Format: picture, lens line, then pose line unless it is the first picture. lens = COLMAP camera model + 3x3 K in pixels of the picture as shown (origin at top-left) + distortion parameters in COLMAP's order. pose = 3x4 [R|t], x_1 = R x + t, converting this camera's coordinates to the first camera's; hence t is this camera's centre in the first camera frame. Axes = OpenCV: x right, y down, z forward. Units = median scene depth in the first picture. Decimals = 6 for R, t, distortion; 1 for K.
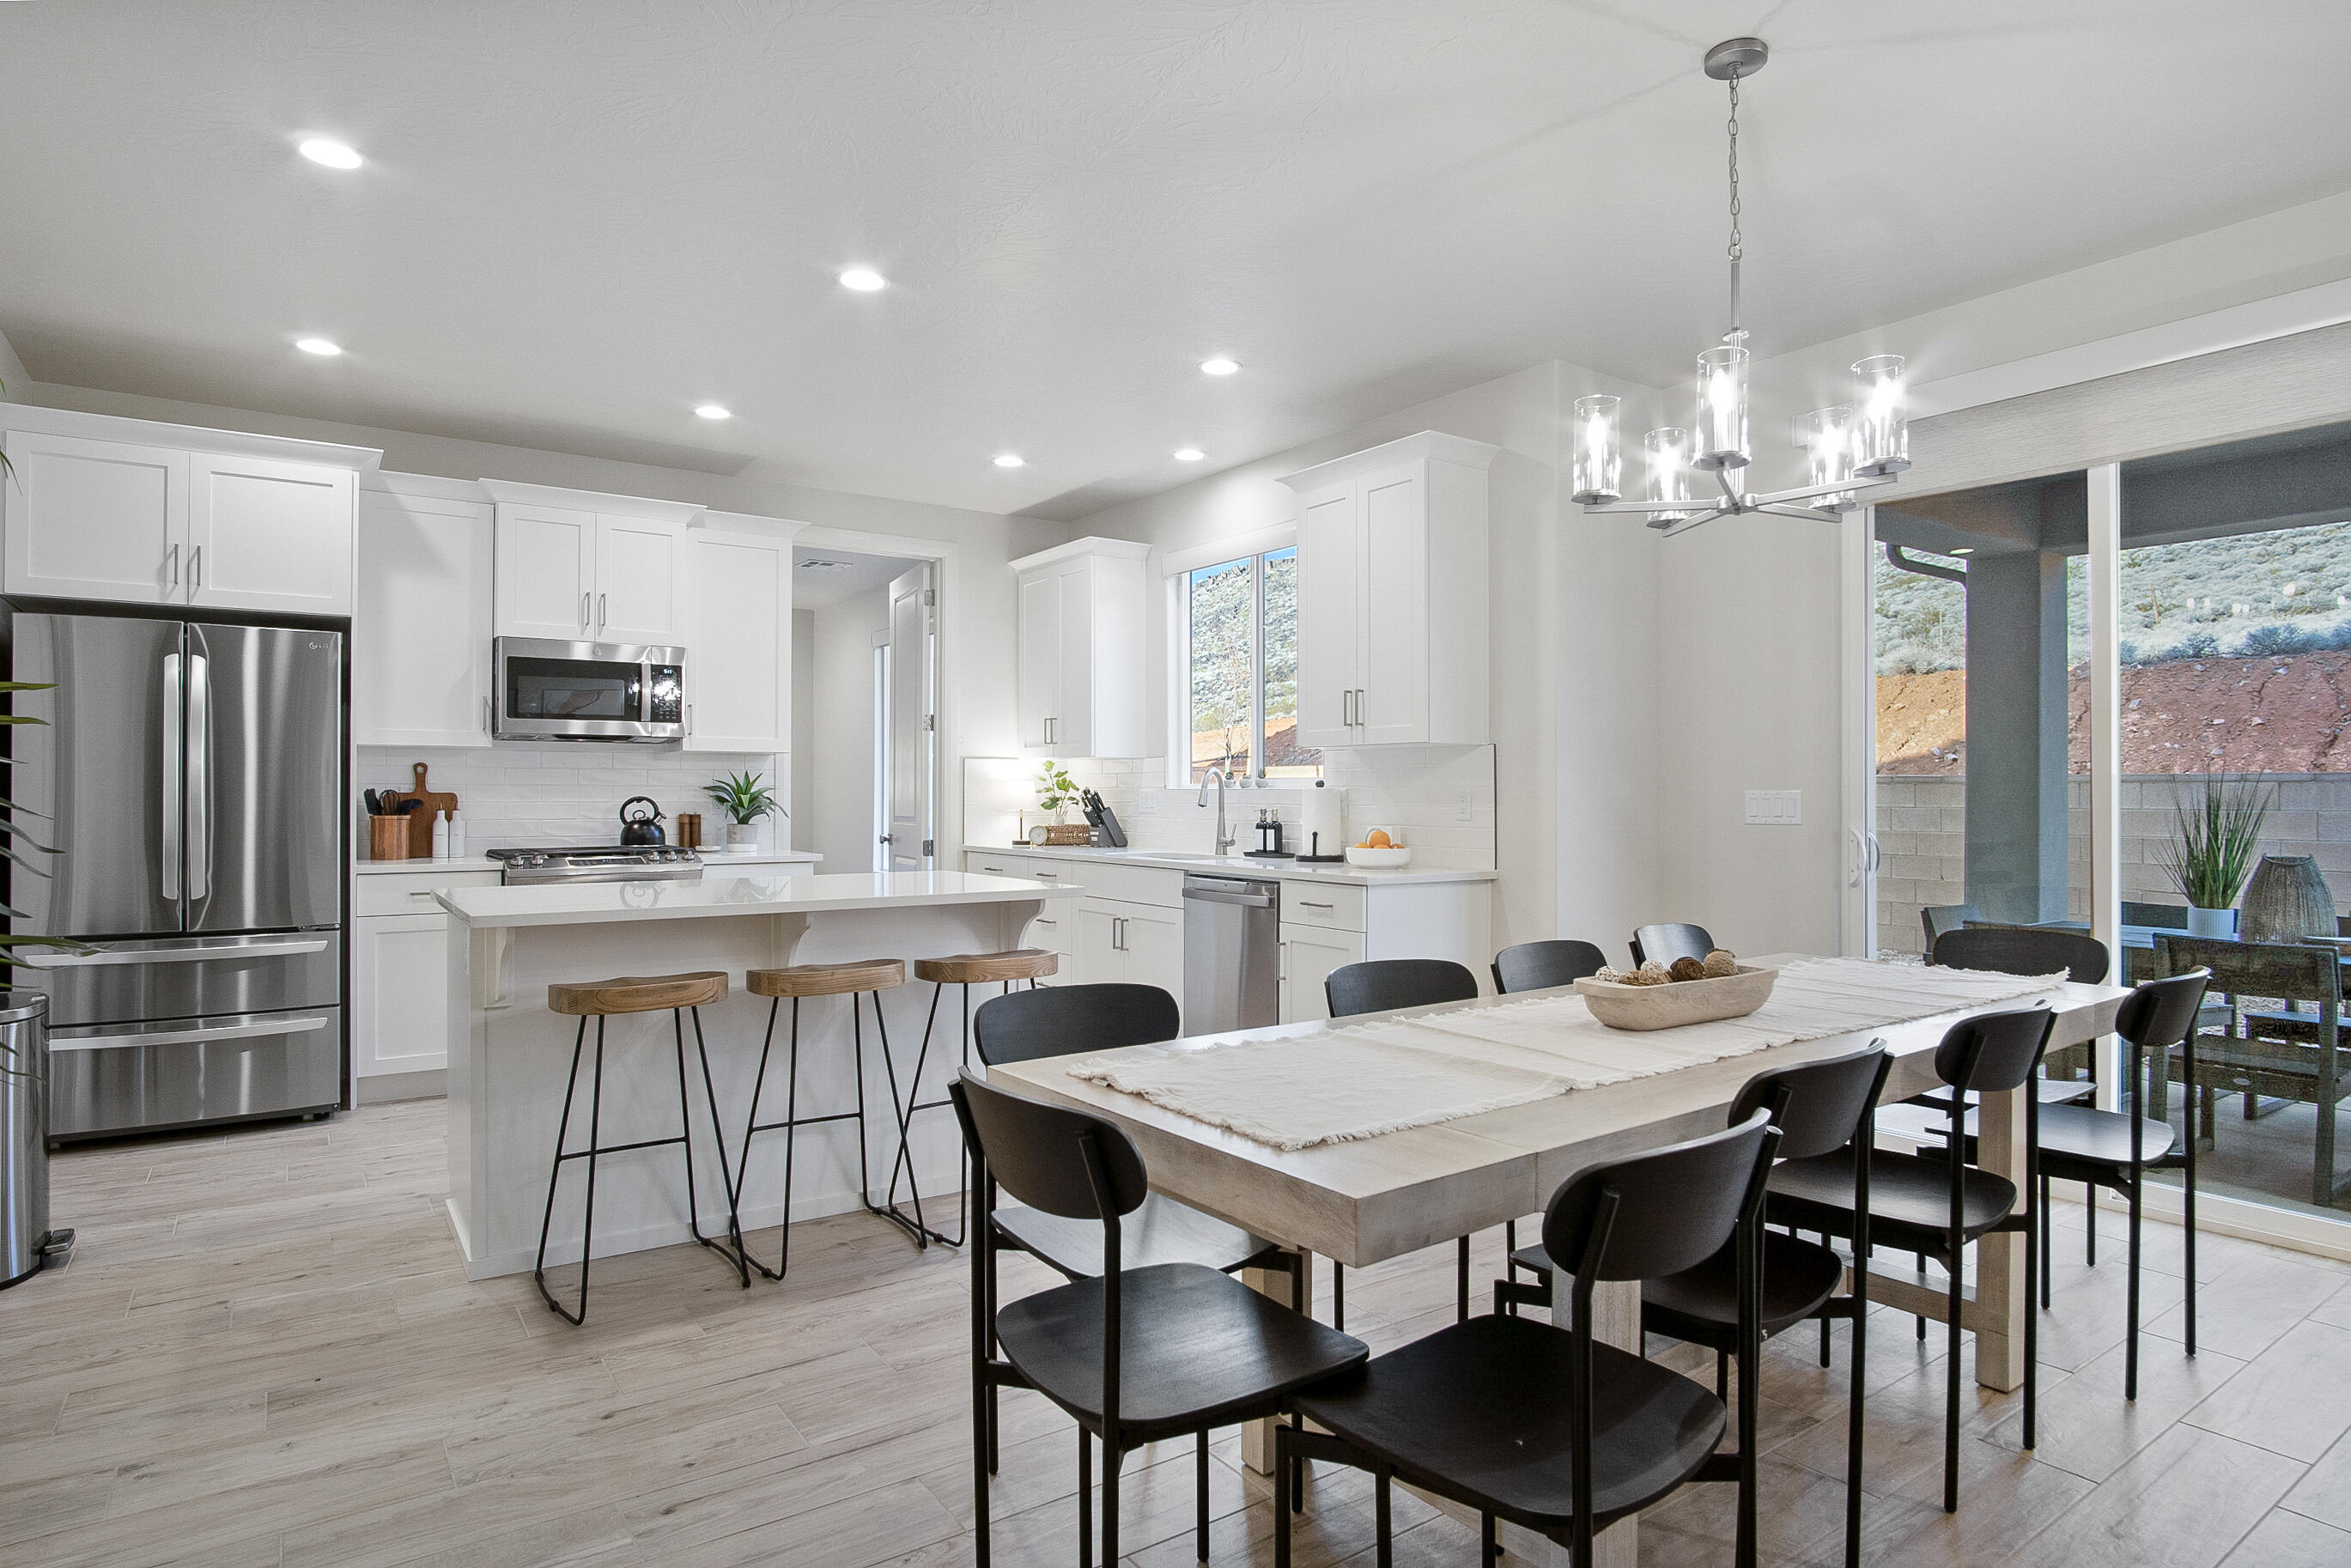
lens RADIAL K [[1236.4, 0, 1184.4], [0, 1236.4, 786.6], [0, 0, 1]] dist [-0.027071, 0.004862]
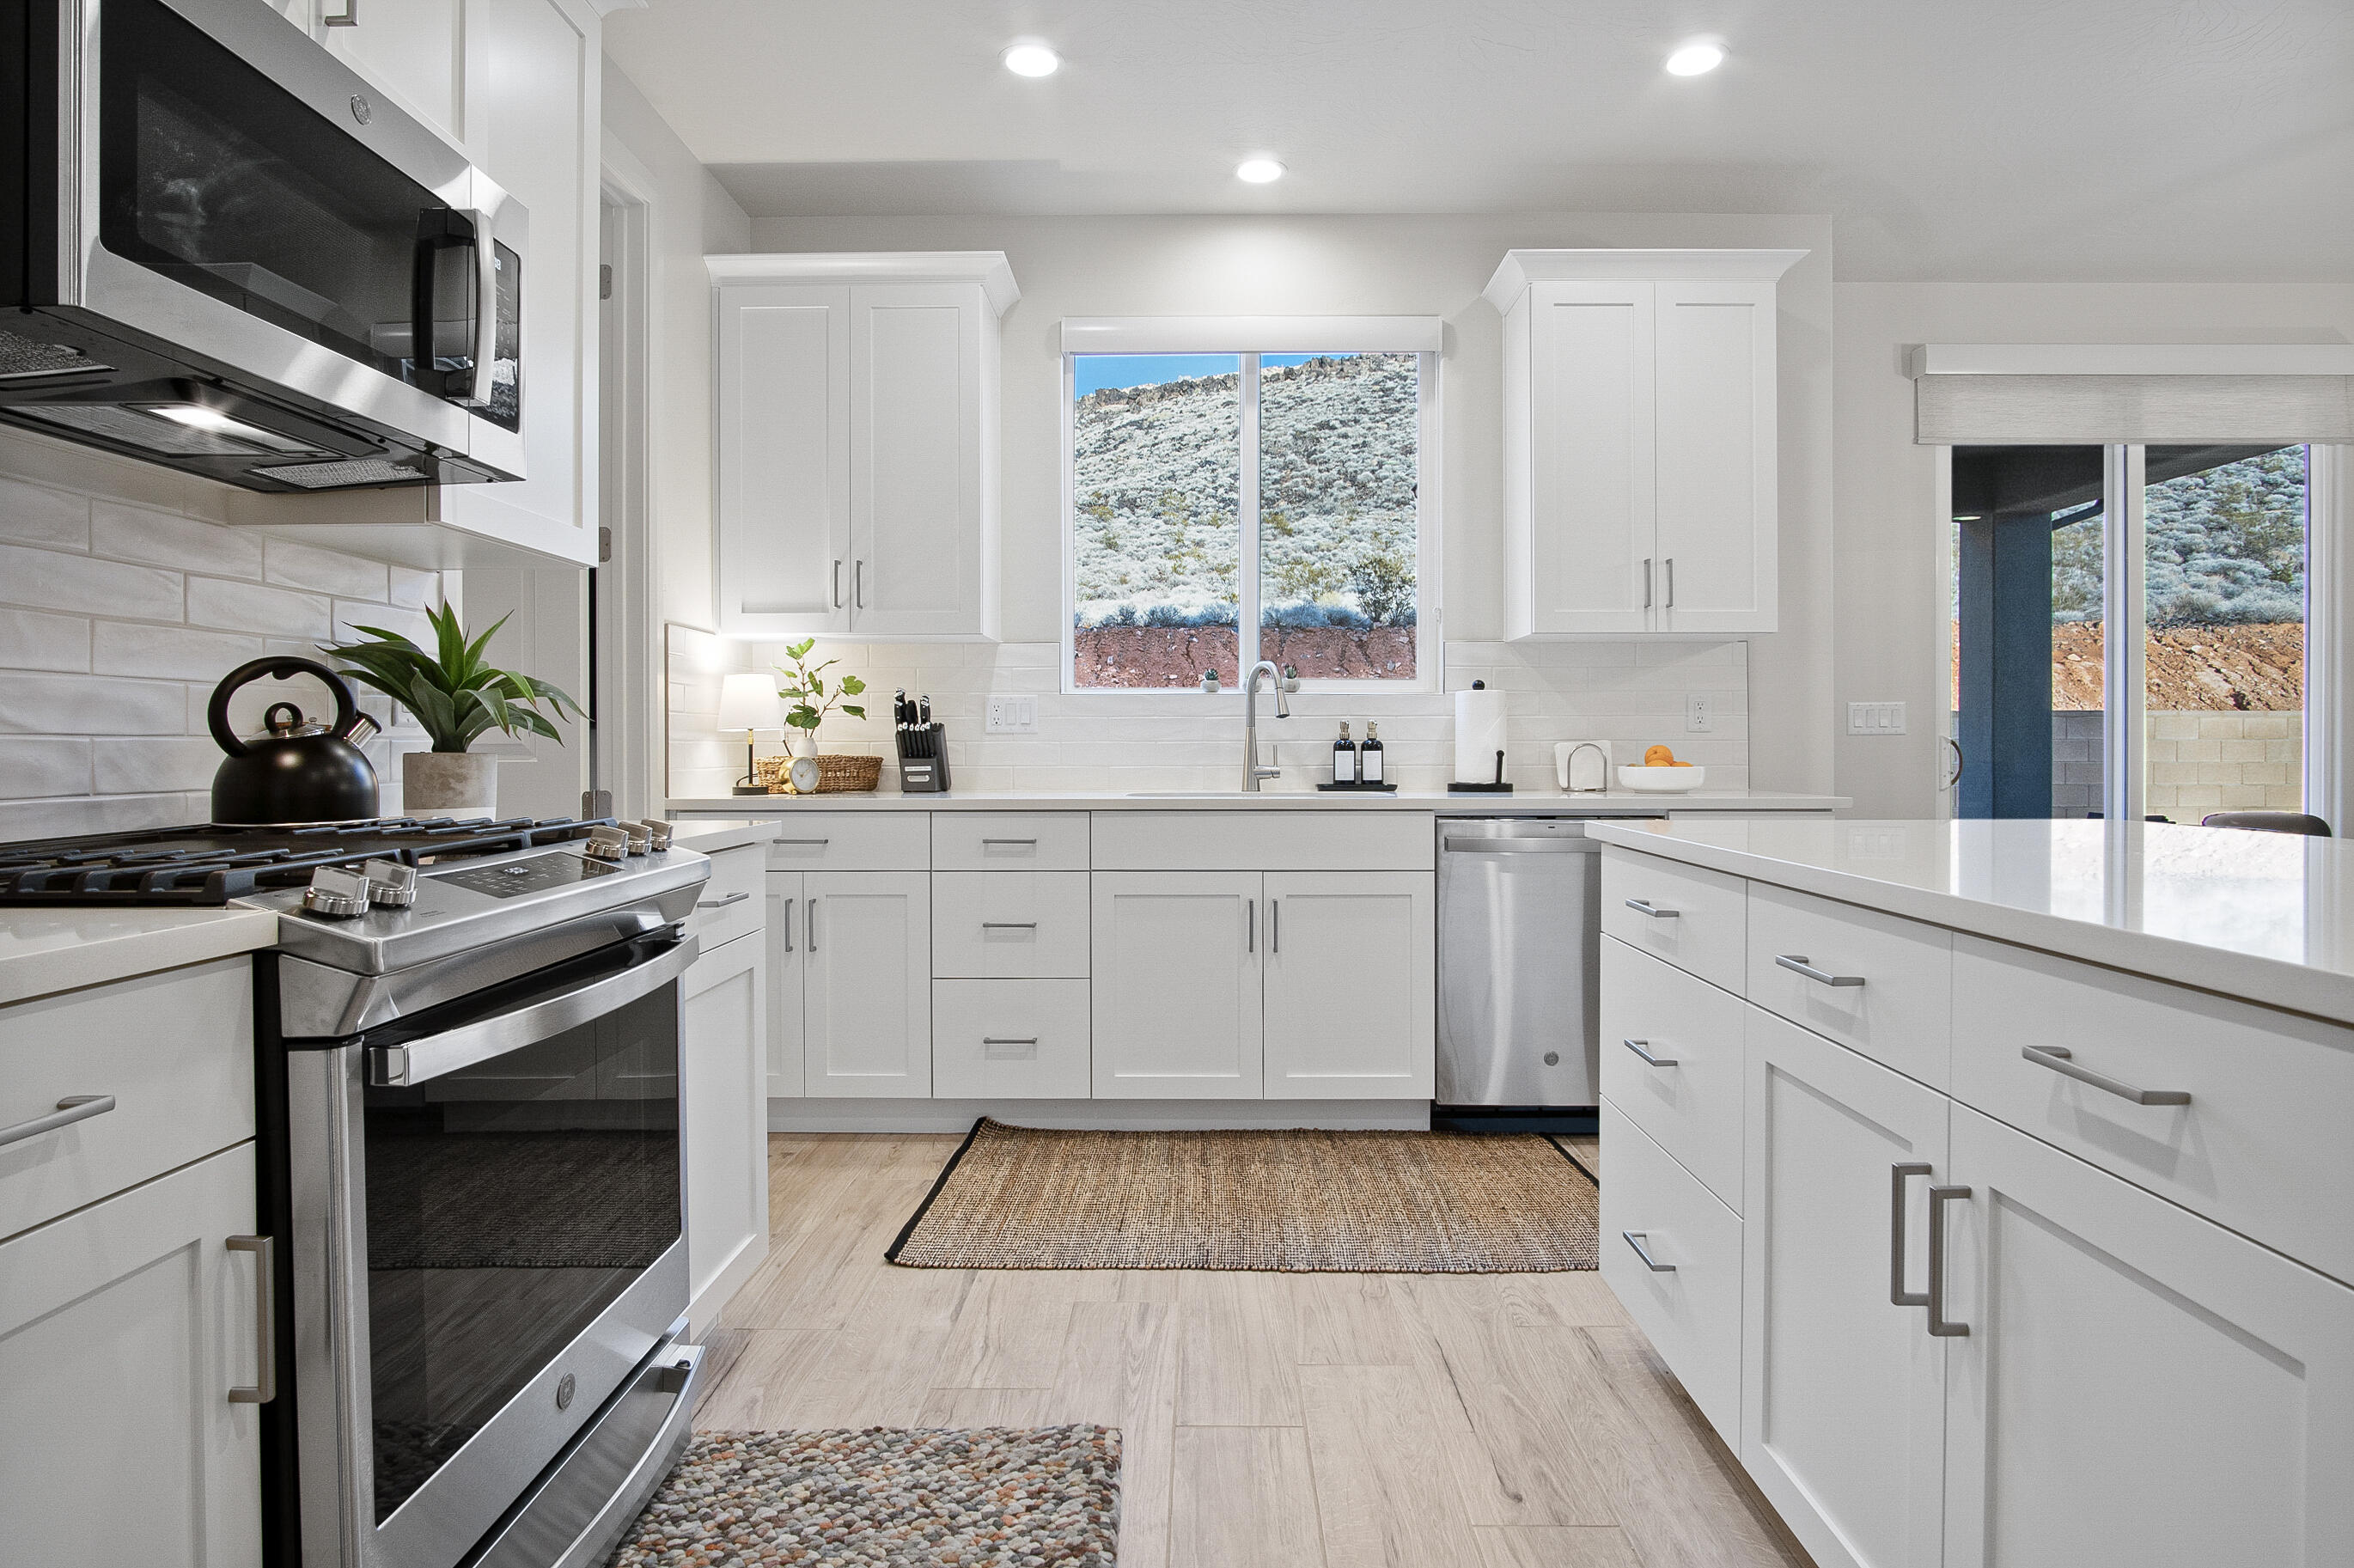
lens RADIAL K [[1237.9, 0, 1170.3], [0, 1237.9, 772.6], [0, 0, 1]] dist [-0.027071, 0.004862]
pose [[0.606386, -0.021138, 0.794890, -0.598038], [-0.002631, 0.999588, 0.028589, 0.029371], [-0.795166, -0.019427, 0.606080, 0.710413]]
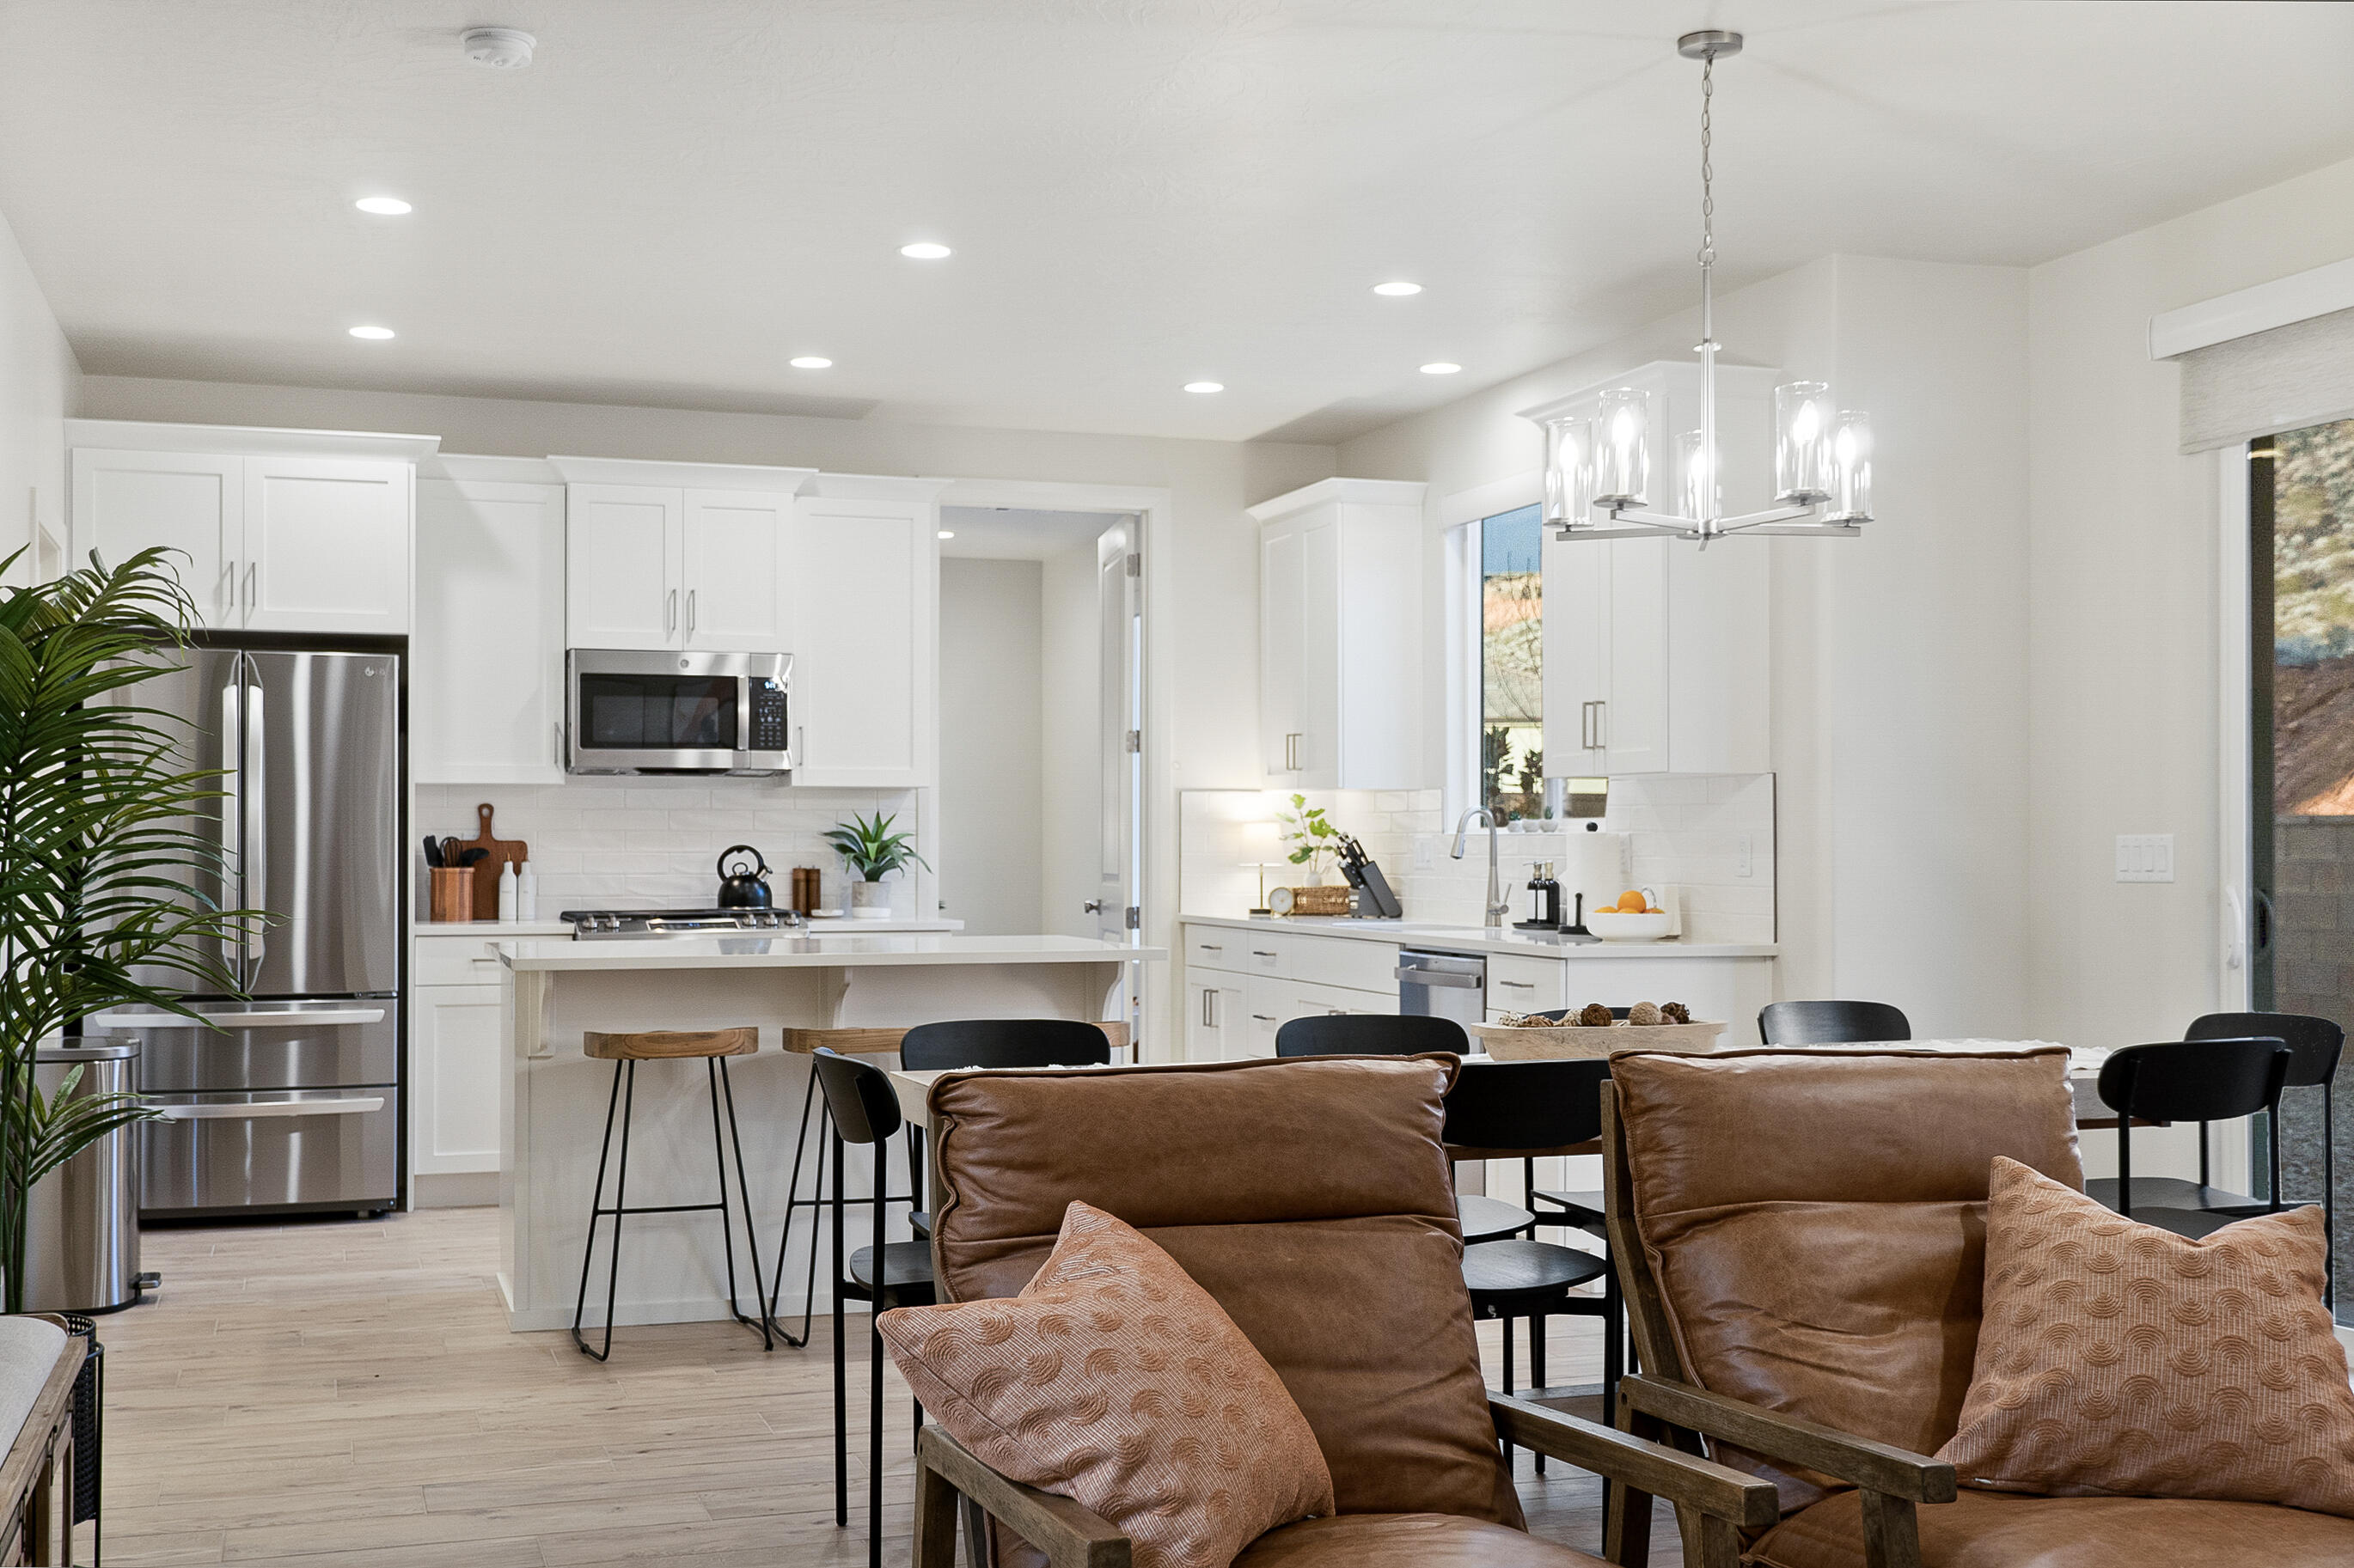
lens RADIAL K [[2396.4, 0, 1235.4], [0, 2396.4, 817.4], [0, 0, 1]] dist [0.017017, 0.000000]
pose [[0.964332, -0.003199, -0.264676, 0.284330], [0.001886, 0.999985, -0.005216, -0.000948], [0.264688, 0.004531, 0.964323, -0.414823]]
